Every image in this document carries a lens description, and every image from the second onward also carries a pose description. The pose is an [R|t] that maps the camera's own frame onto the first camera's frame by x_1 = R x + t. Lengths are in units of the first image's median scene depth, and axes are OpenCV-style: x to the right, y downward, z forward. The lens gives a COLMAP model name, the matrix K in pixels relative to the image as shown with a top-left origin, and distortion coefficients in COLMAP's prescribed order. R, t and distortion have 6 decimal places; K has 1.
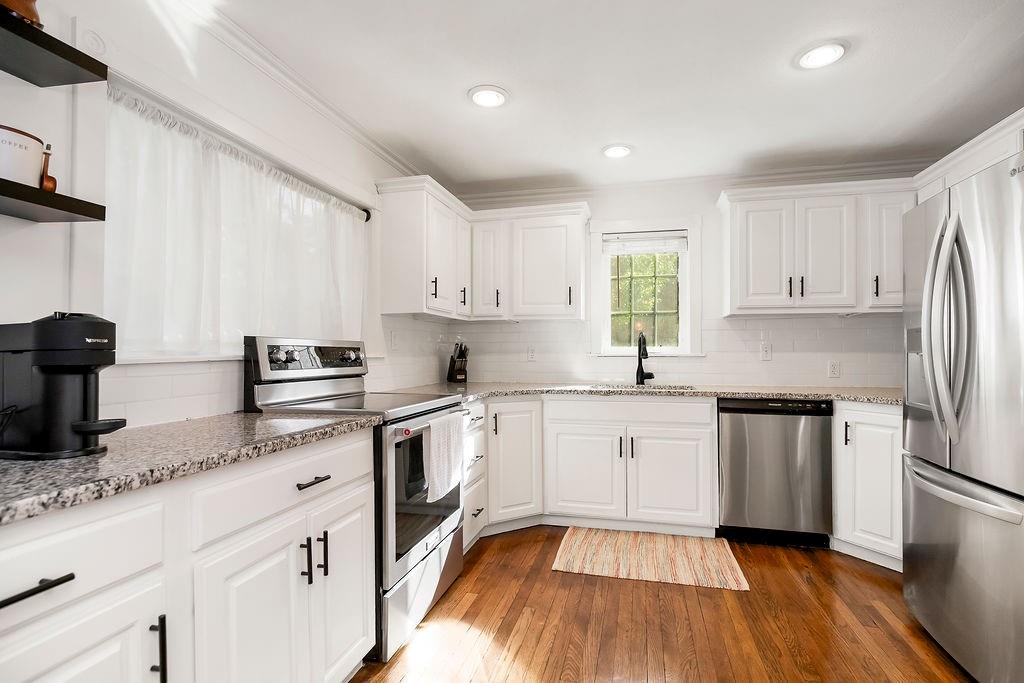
lens RADIAL K [[482.2, 0, 517.4], [0, 482.2, 341.6], [0, 0, 1]] dist [-0.004234, 0.000519]
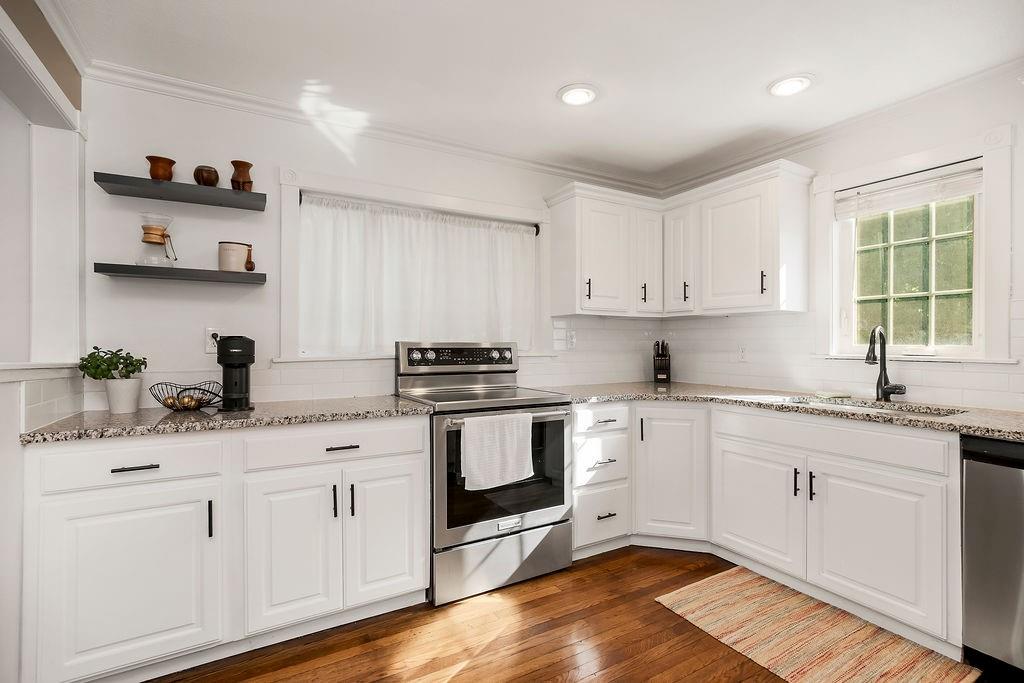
lens RADIAL K [[473.5, 0, 512.0], [0, 473.5, 341.5], [0, 0, 1]] dist [-0.002942, 0.000529]
pose [[0.698623, -0.001400, -0.715488, 0.451766], [0.015797, 0.999785, 0.013468, -0.017033], [0.715315, -0.020712, 0.698495, 0.185664]]
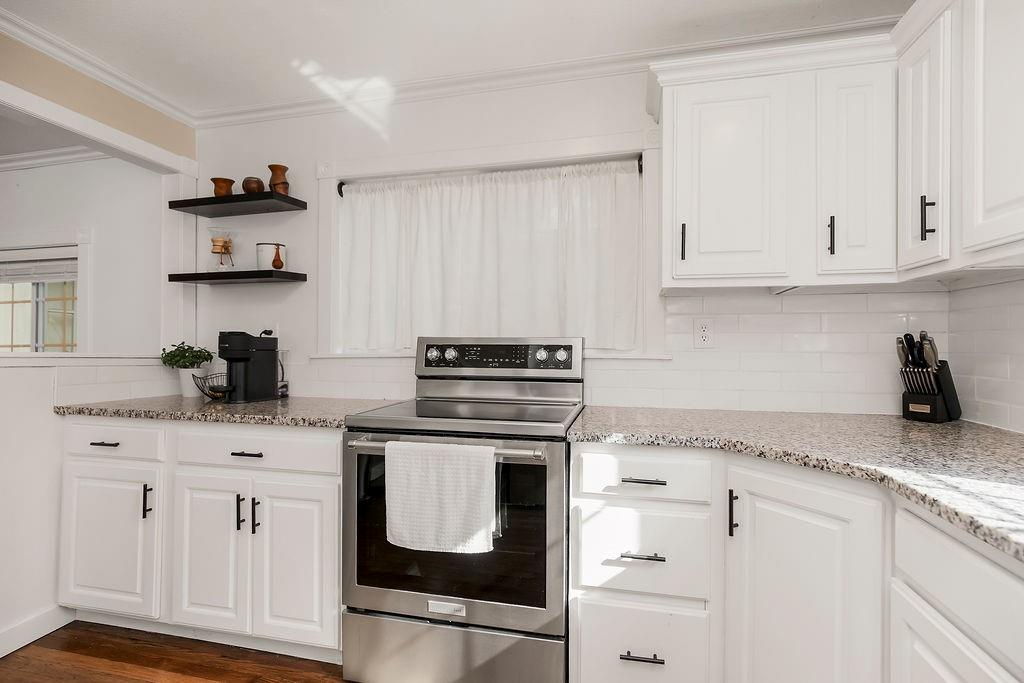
lens RADIAL K [[482.2, 0, 517.4], [0, 482.2, 341.6], [0, 0, 1]] dist [-0.004234, 0.000519]
pose [[0.025713, -0.003885, -0.999662, 0.420973], [0.021865, 0.999755, -0.003323, 0.005852], [0.999430, -0.021773, 0.025791, 0.814462]]
